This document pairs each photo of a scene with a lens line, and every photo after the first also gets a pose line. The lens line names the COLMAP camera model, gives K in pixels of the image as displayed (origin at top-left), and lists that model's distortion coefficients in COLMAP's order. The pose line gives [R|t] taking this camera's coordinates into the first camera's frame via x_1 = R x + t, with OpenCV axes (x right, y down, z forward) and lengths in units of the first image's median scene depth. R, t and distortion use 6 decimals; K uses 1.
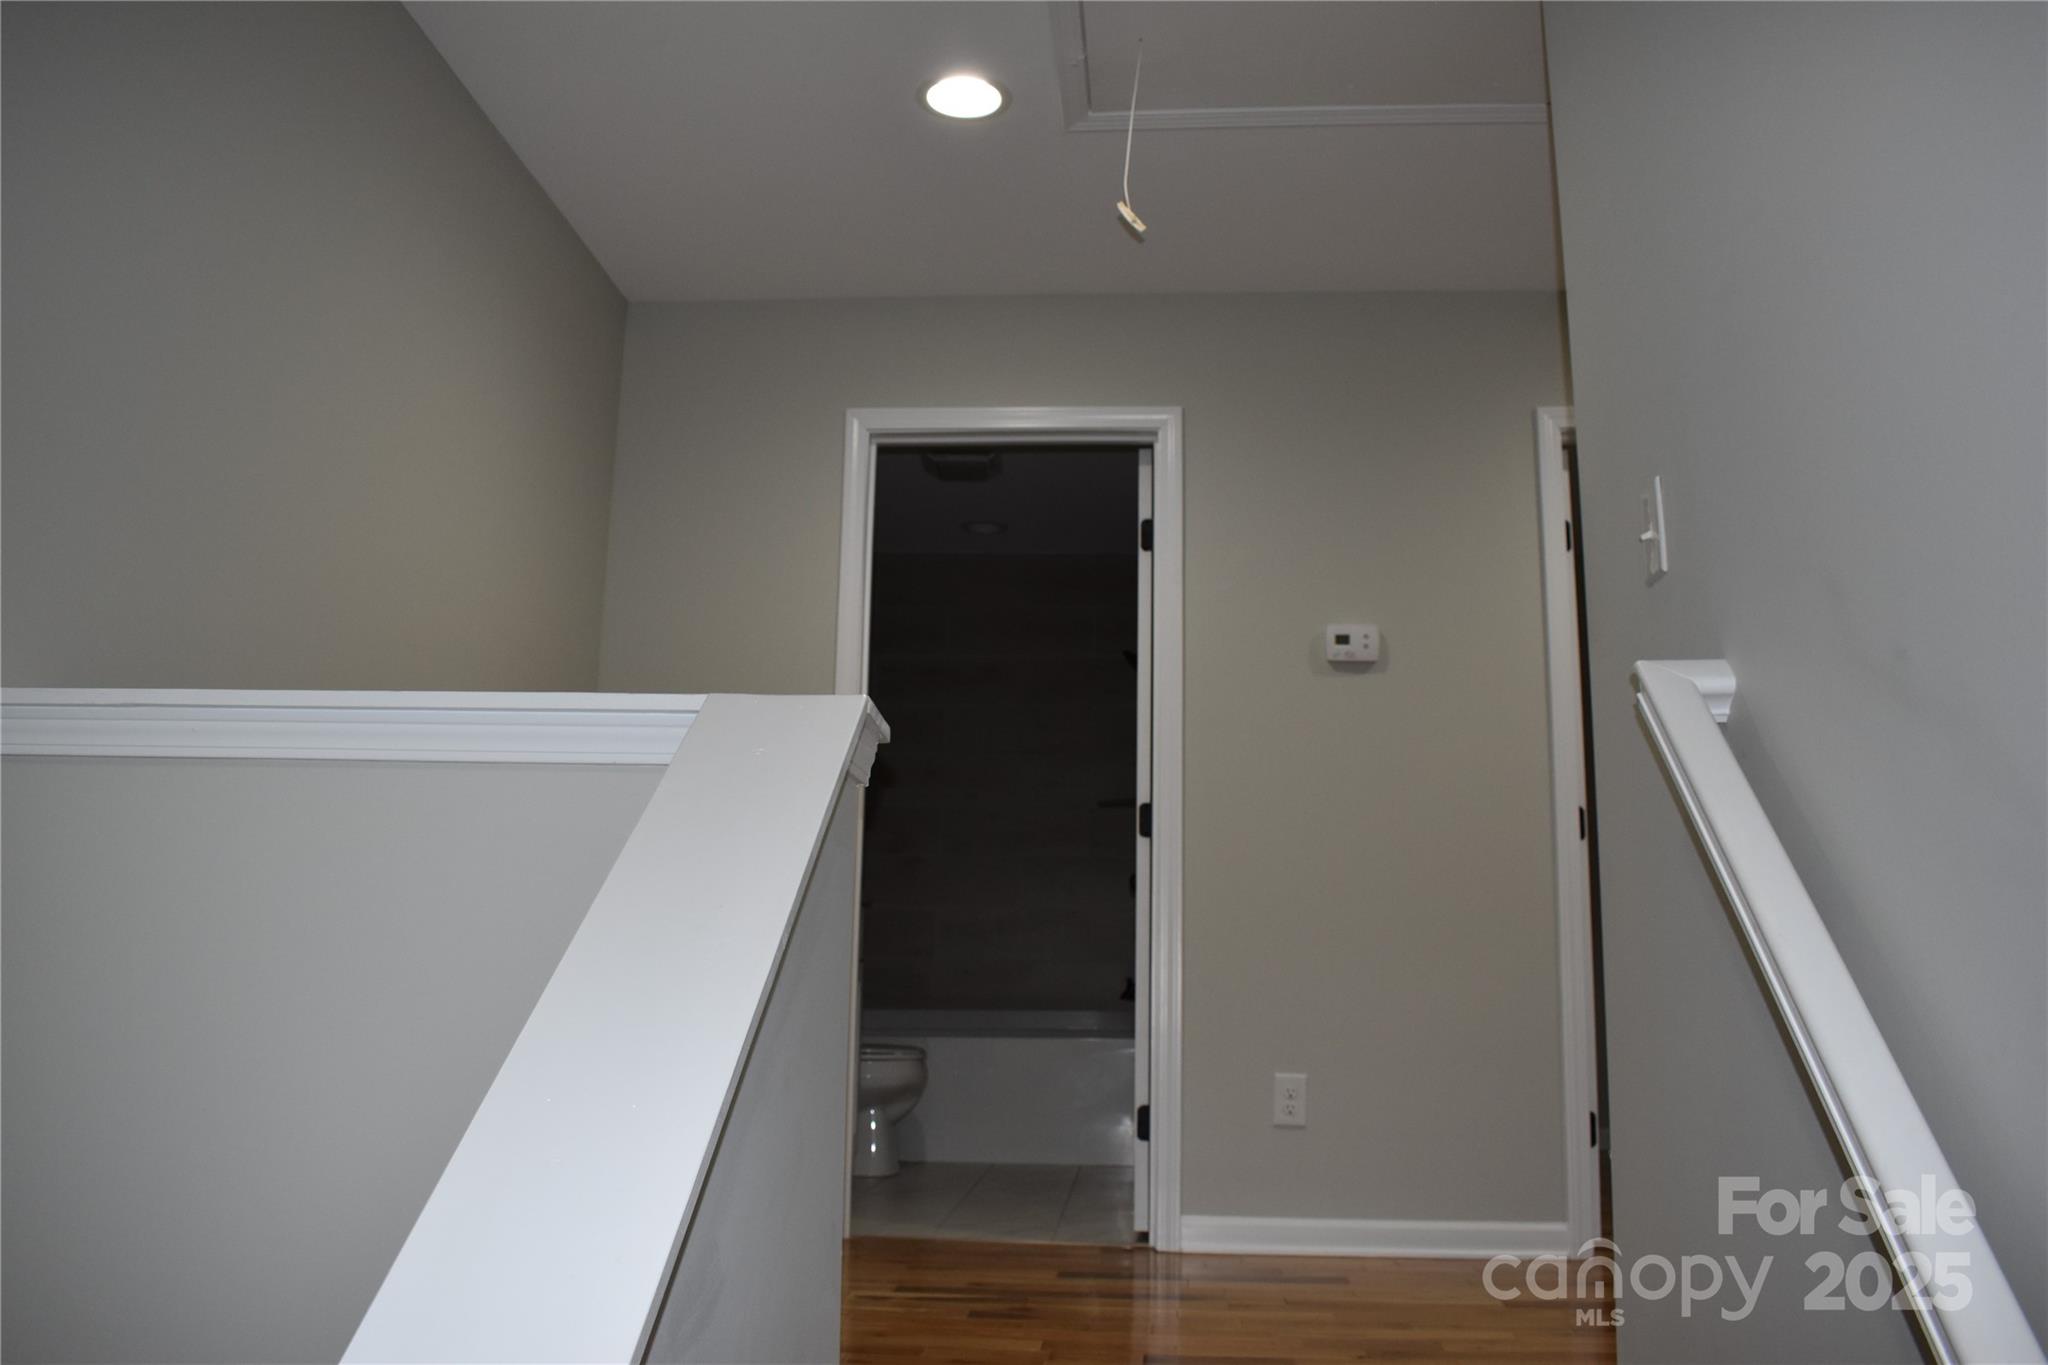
lens RADIAL K [[1594.5, 0, 1024.0], [0, 1594.5, 682.5], [0, 0, 1]] dist [-0.096496, -0.001652]
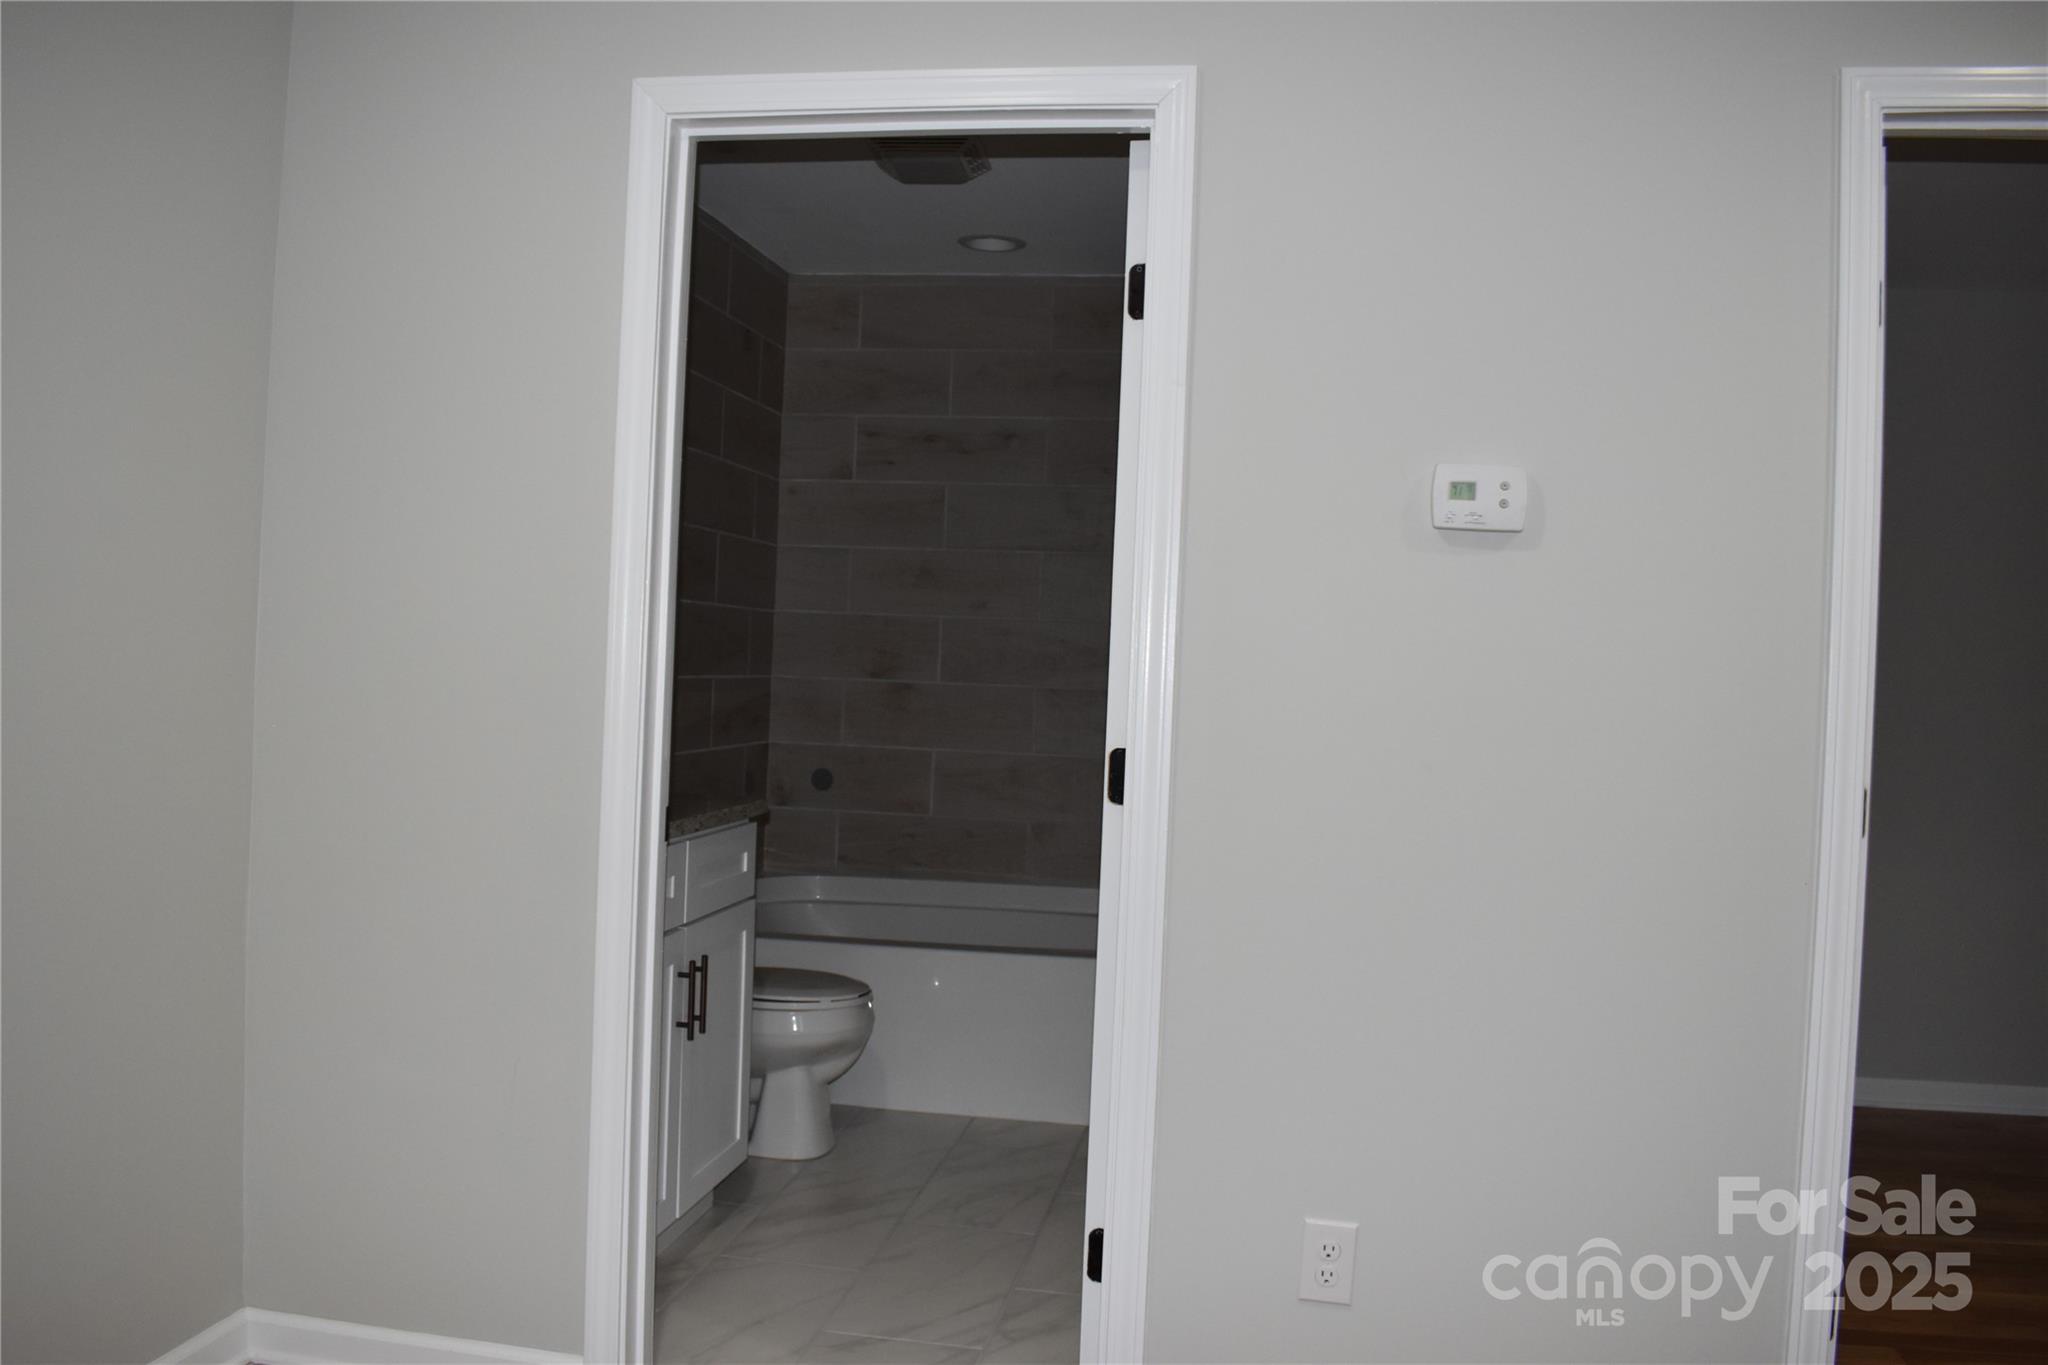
lens RADIAL K [[1594.5, 0, 1024.0], [0, 1594.5, 682.5], [0, 0, 1]] dist [-0.096496, -0.001652]
pose [[0.995065, 0.021968, -0.096766, 0.097981], [-0.002394, 0.980216, 0.197916, -0.068828], [0.099200, -0.196708, 0.975431, 0.409575]]
